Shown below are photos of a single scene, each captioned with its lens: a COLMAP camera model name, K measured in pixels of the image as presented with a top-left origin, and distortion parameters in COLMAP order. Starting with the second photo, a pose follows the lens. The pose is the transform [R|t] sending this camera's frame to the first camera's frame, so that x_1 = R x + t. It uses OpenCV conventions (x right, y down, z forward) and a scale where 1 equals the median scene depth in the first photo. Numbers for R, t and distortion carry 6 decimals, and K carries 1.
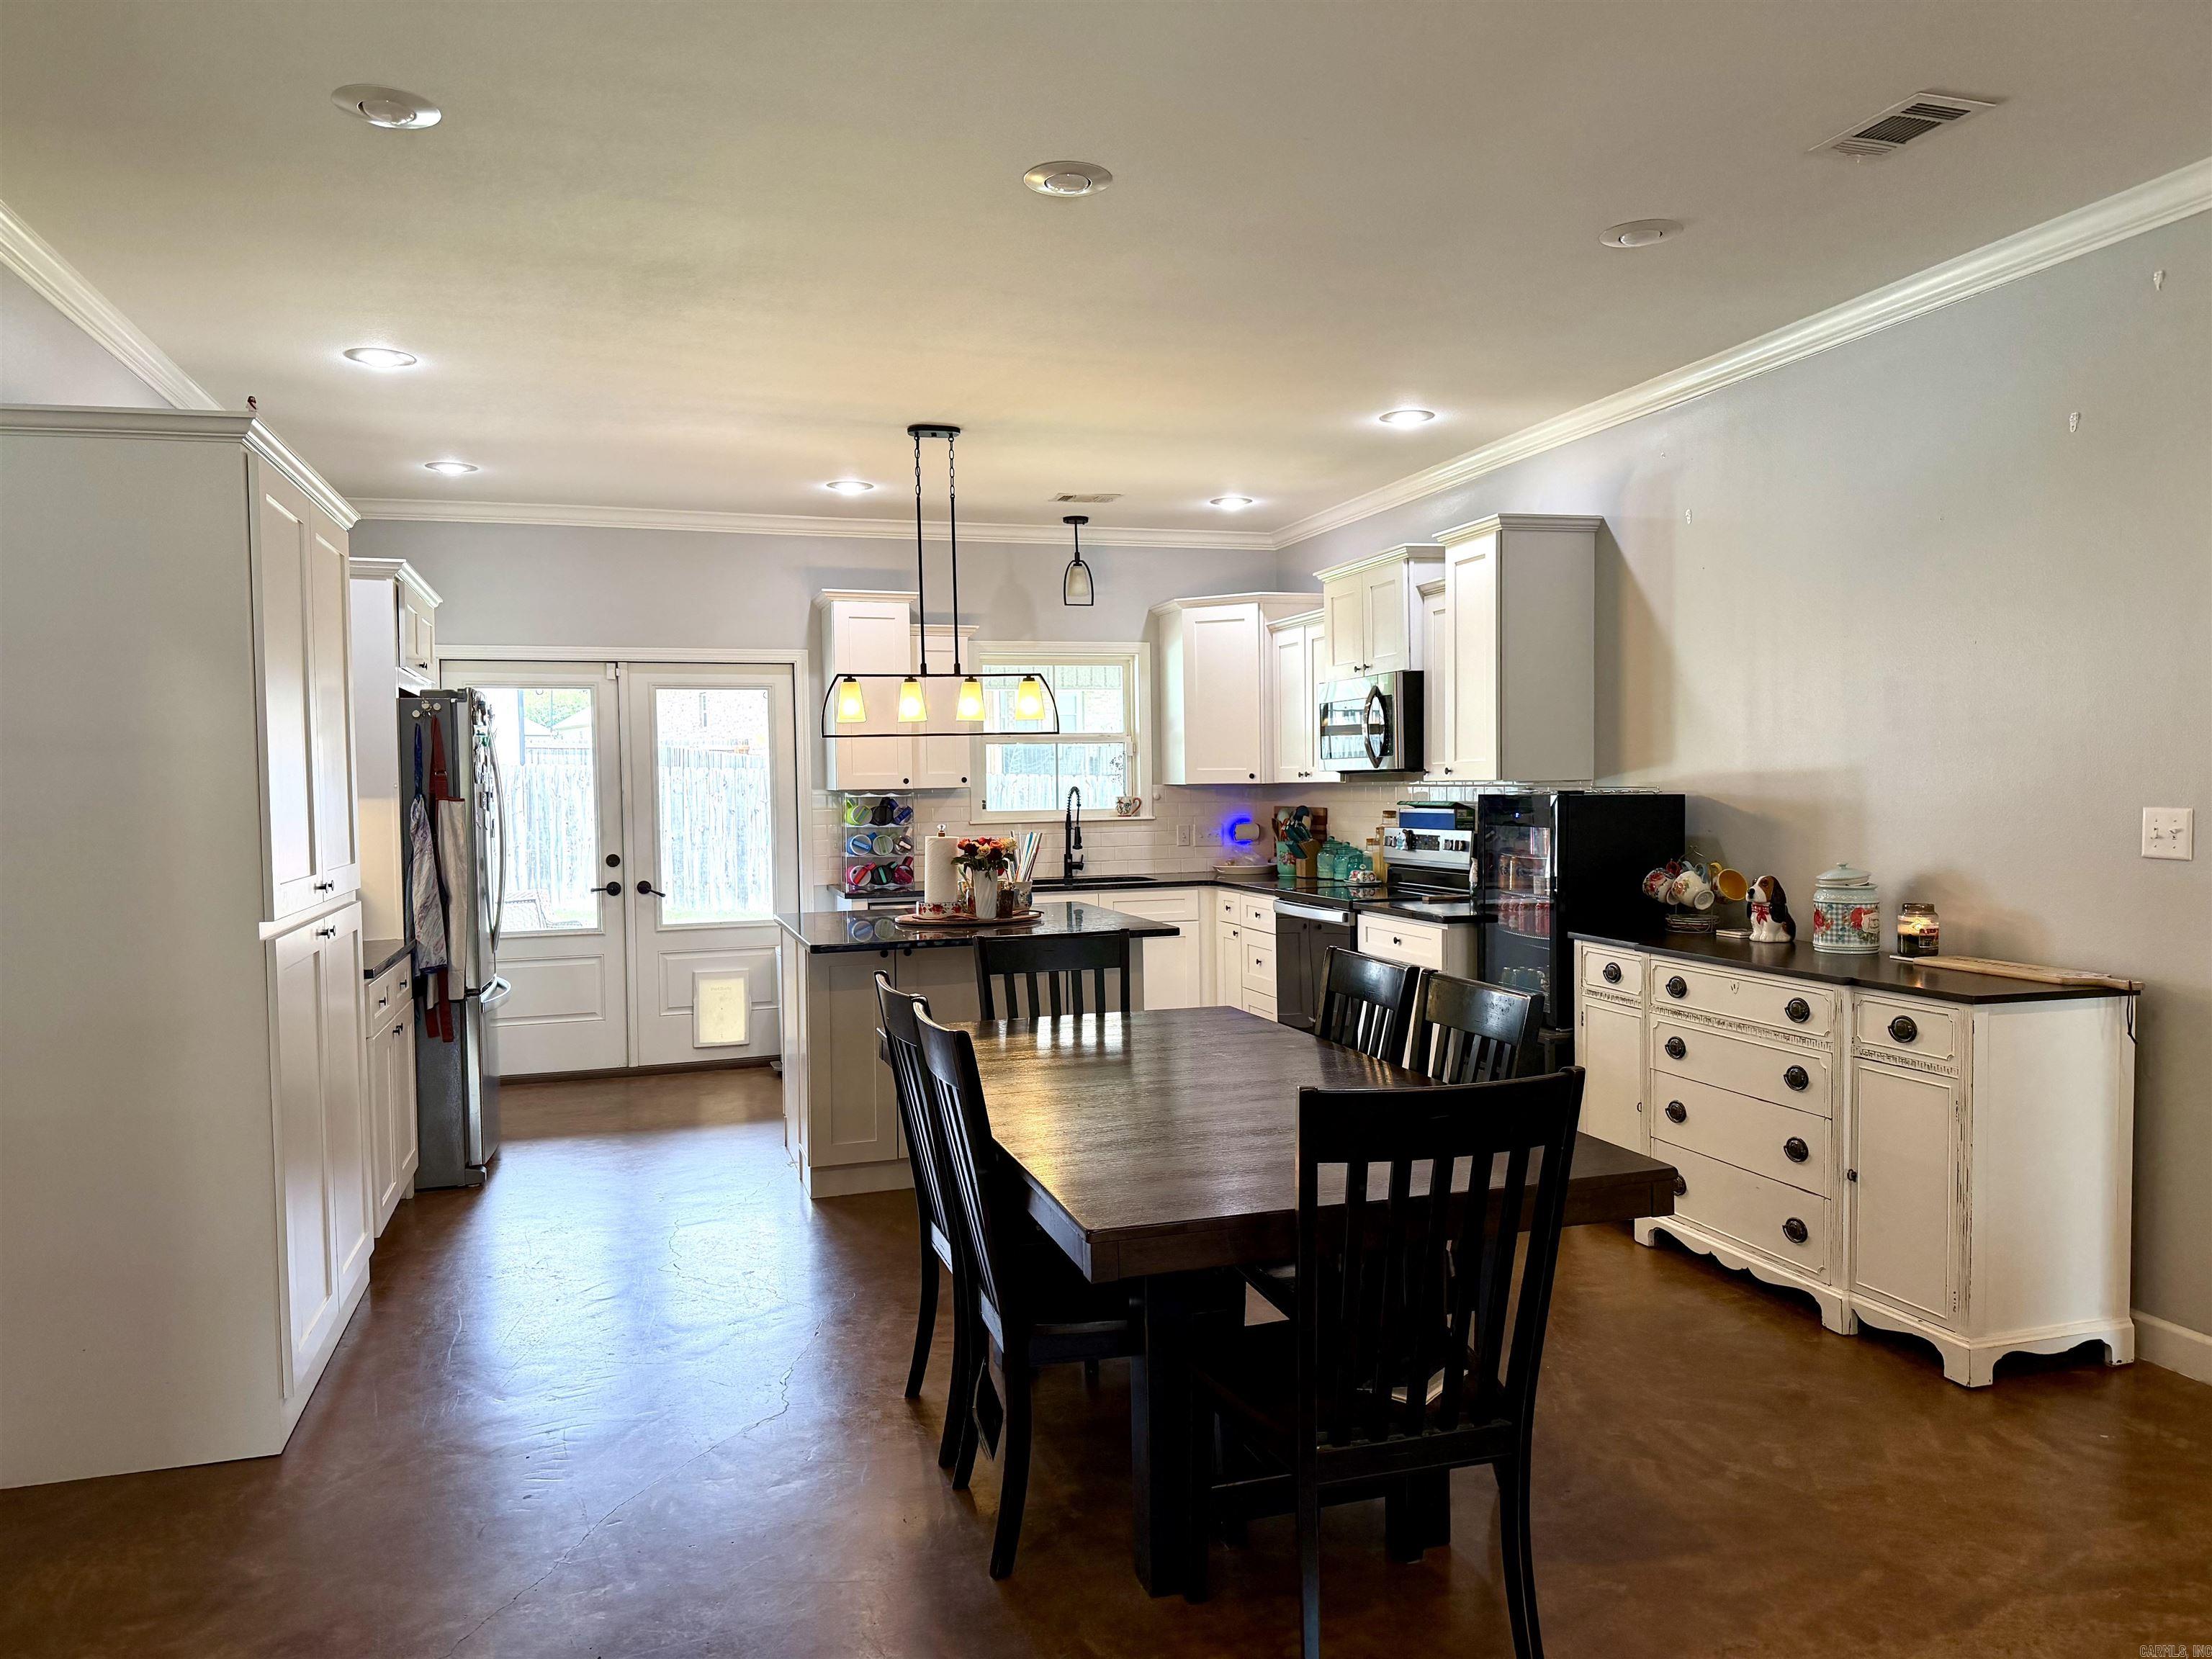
lens RADIAL K [[1560.3, 0, 1092.8], [0, 1560.3, 845.2], [0, 0, 1]] dist [0.062664, -0.080055]
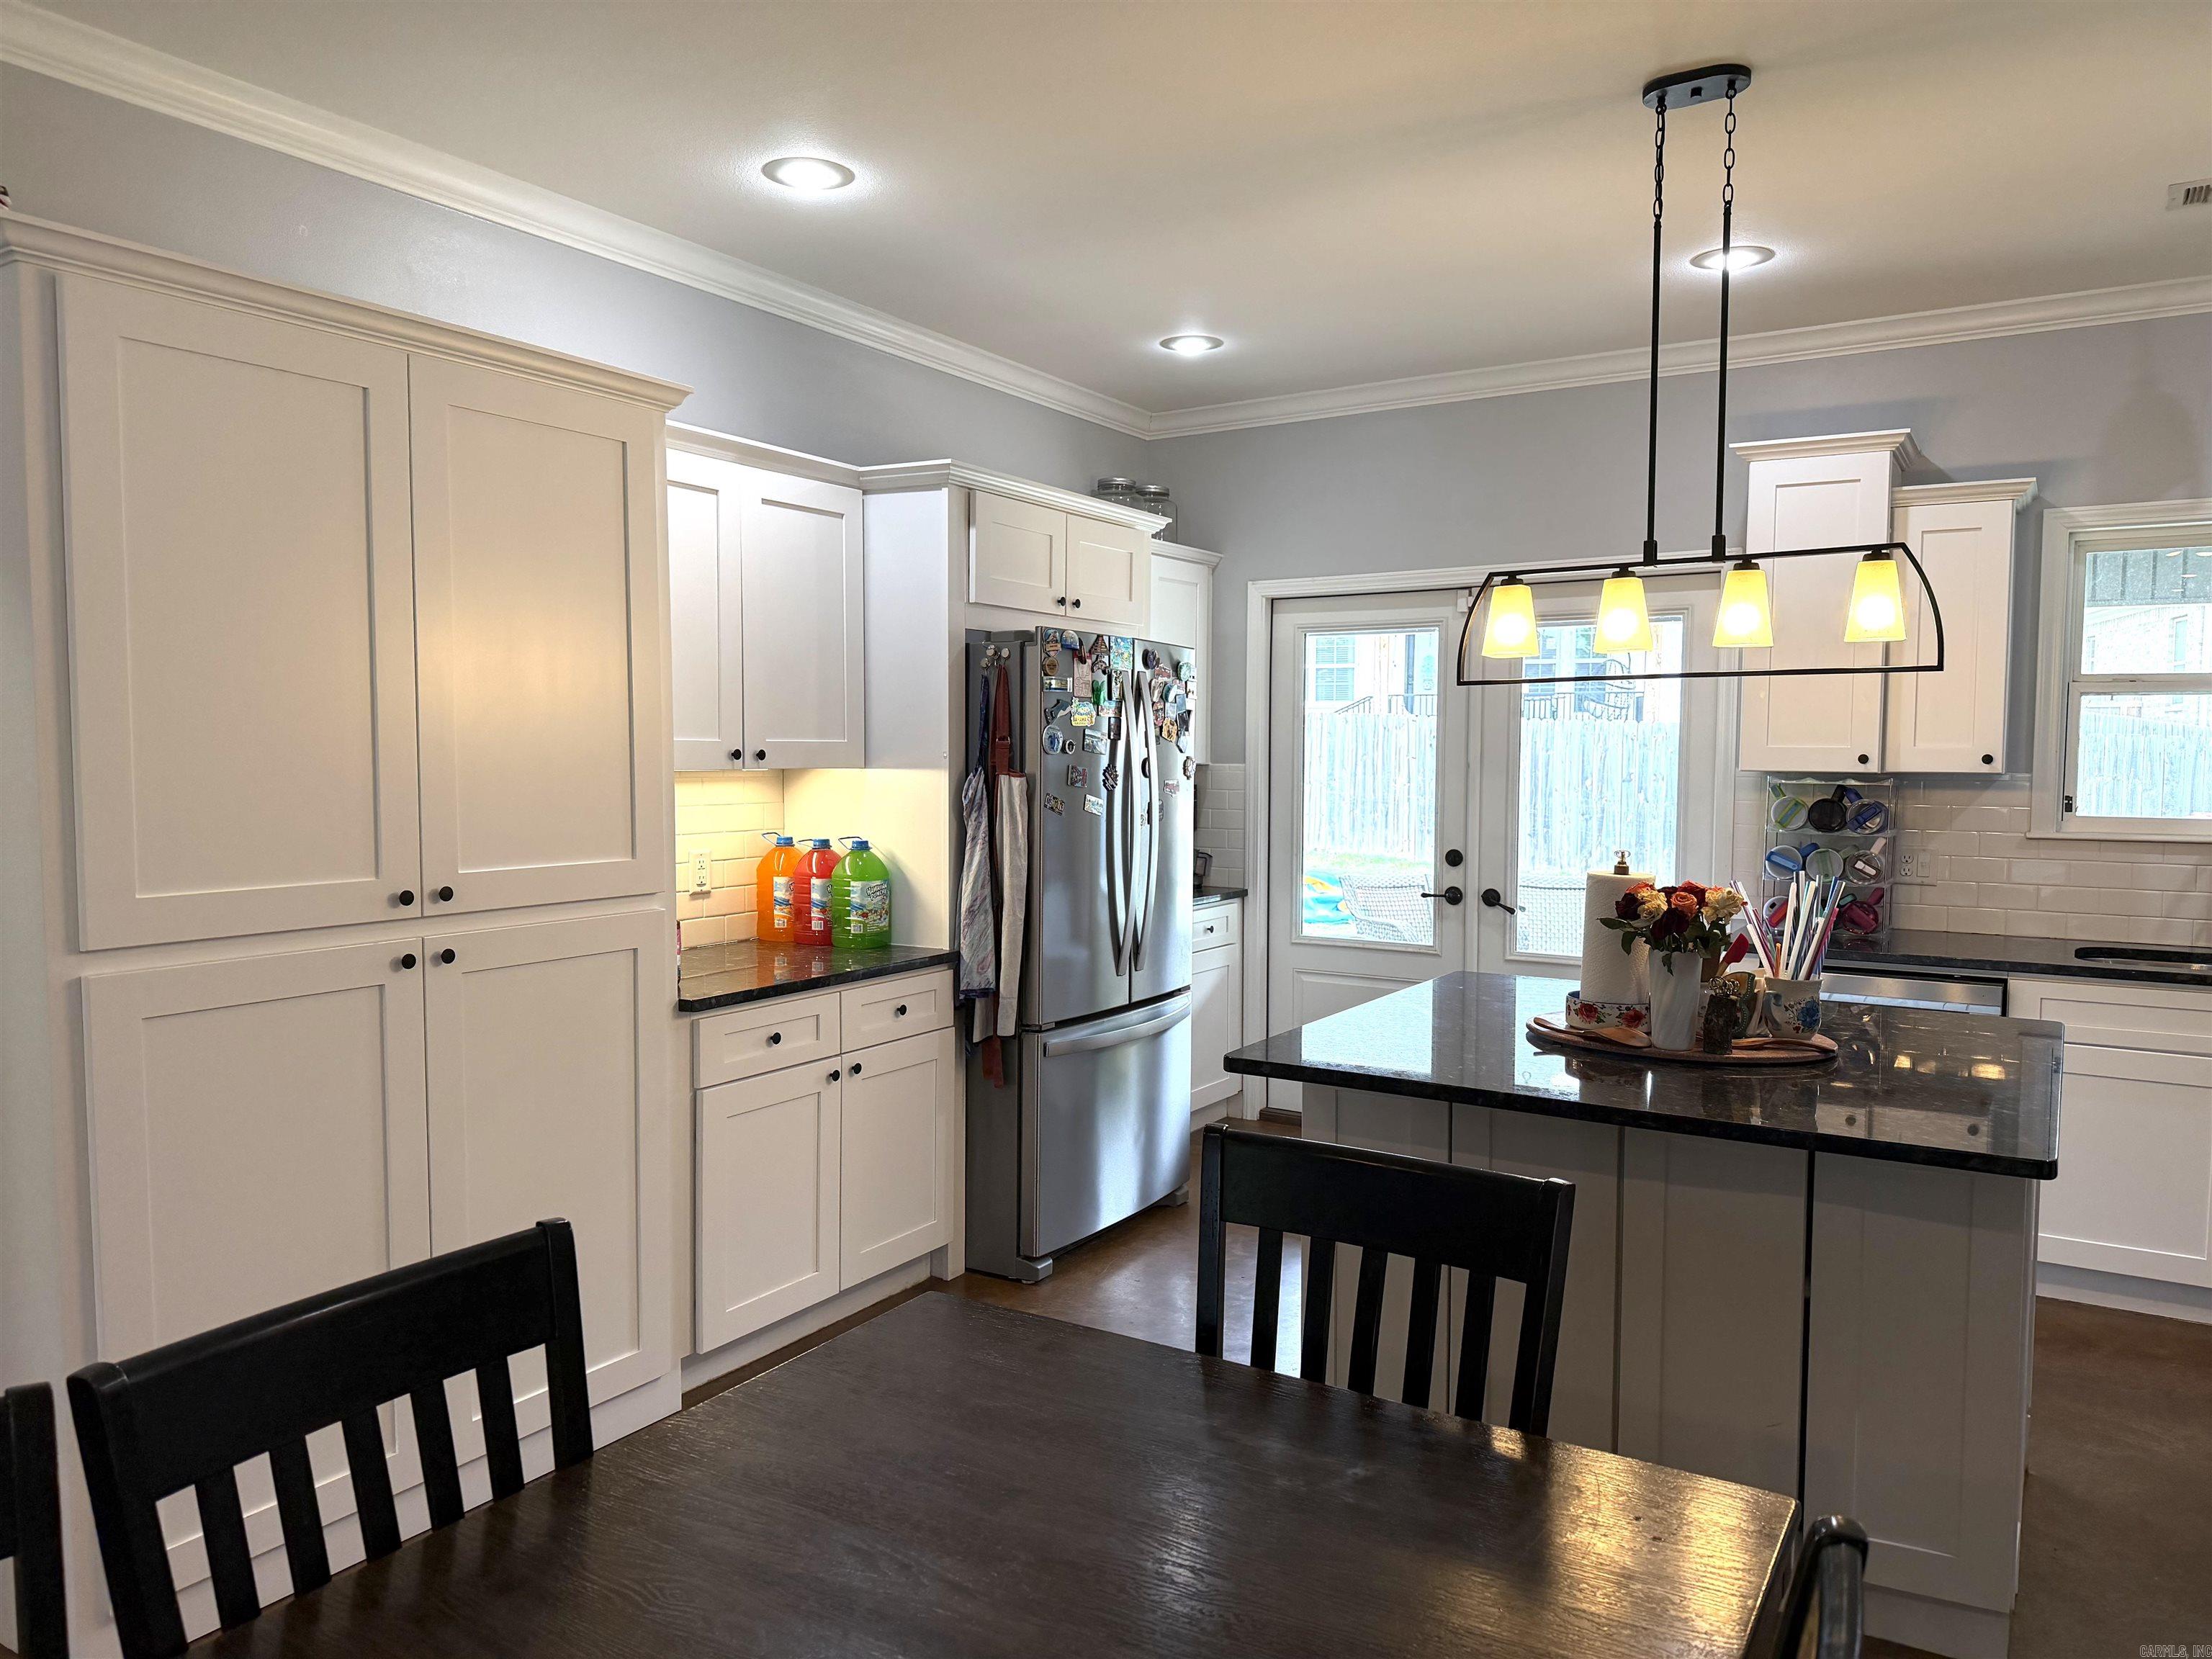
lens RADIAL K [[1560.3, 0, 1107.0], [0, 1560.3, 839.8], [0, 0, 1]] dist [0.062664, -0.080055]
pose [[0.661259, 0.065922, -0.747255, 0.163003], [-0.048379, 0.997805, 0.045215, -0.028824], [0.748596, 0.006253, 0.662997, 0.478277]]
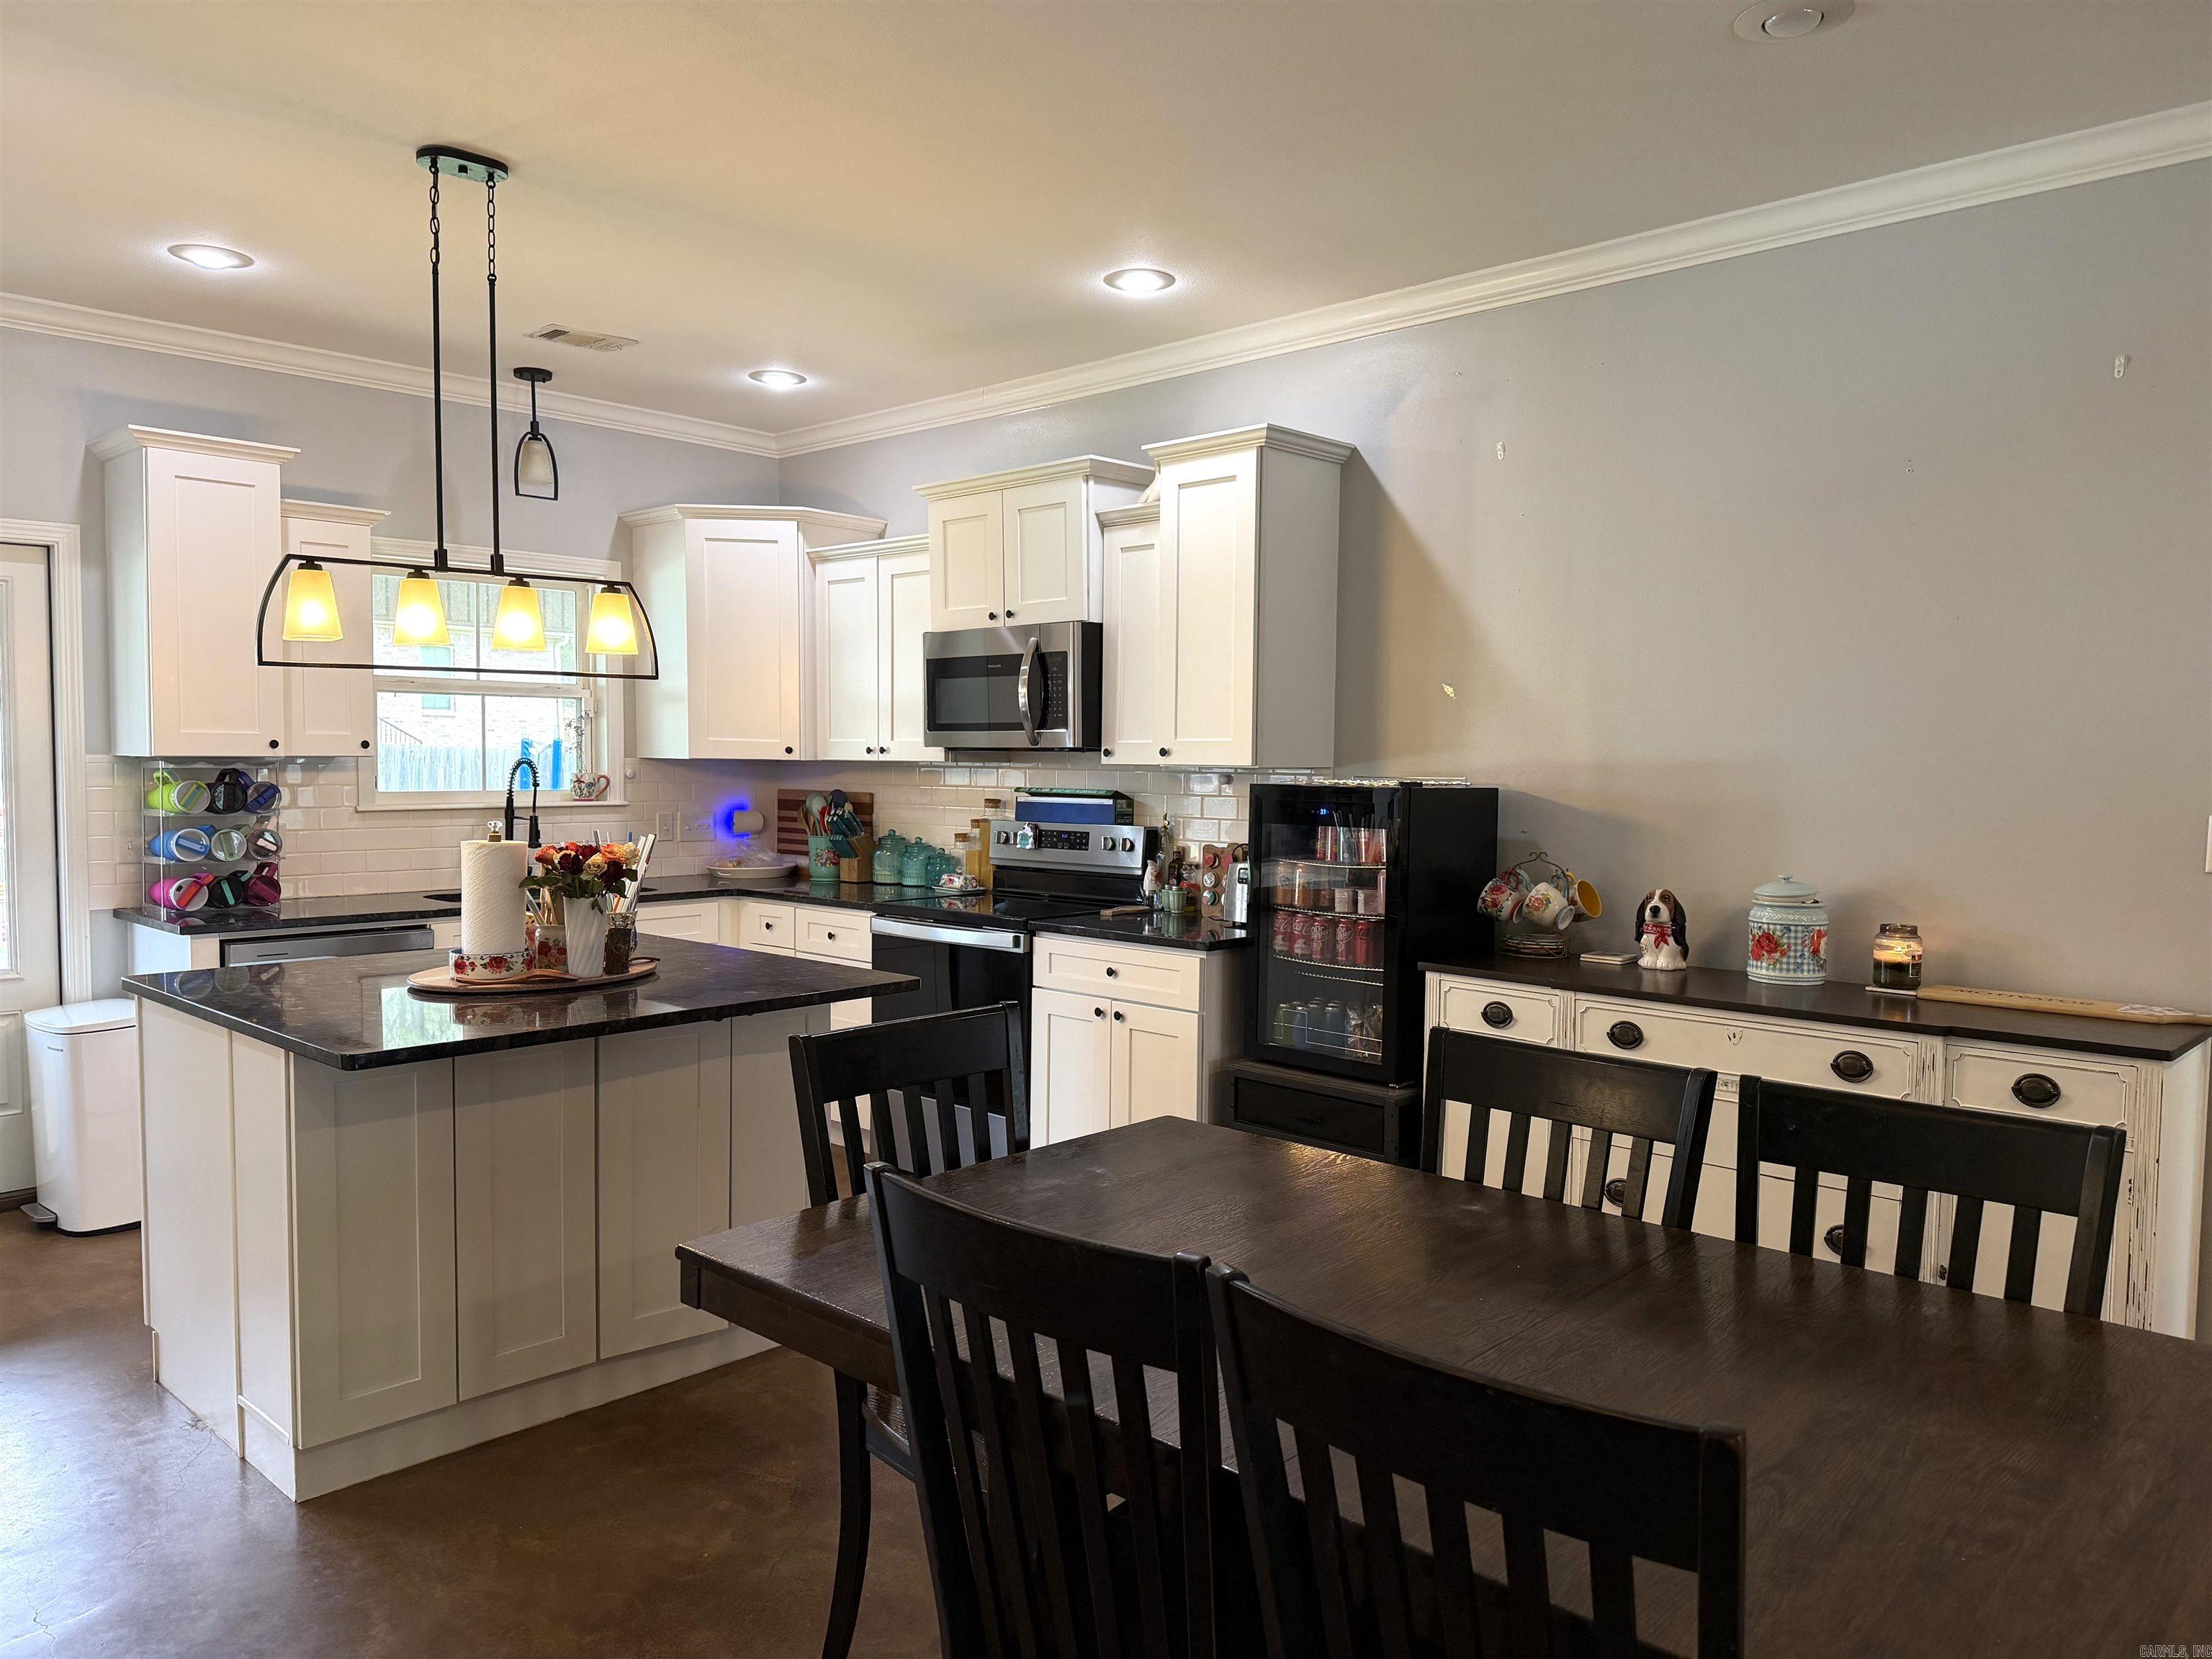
lens RADIAL K [[1560.3, 0, 1129.0], [0, 1560.3, 830.3], [0, 0, 1]] dist [0.062664, -0.080055]
pose [[0.860692, -0.001407, 0.509124, -0.176945], [-0.001401, 0.999986, 0.005132, -0.011704], [-0.509124, -0.005130, 0.860678, 0.325684]]
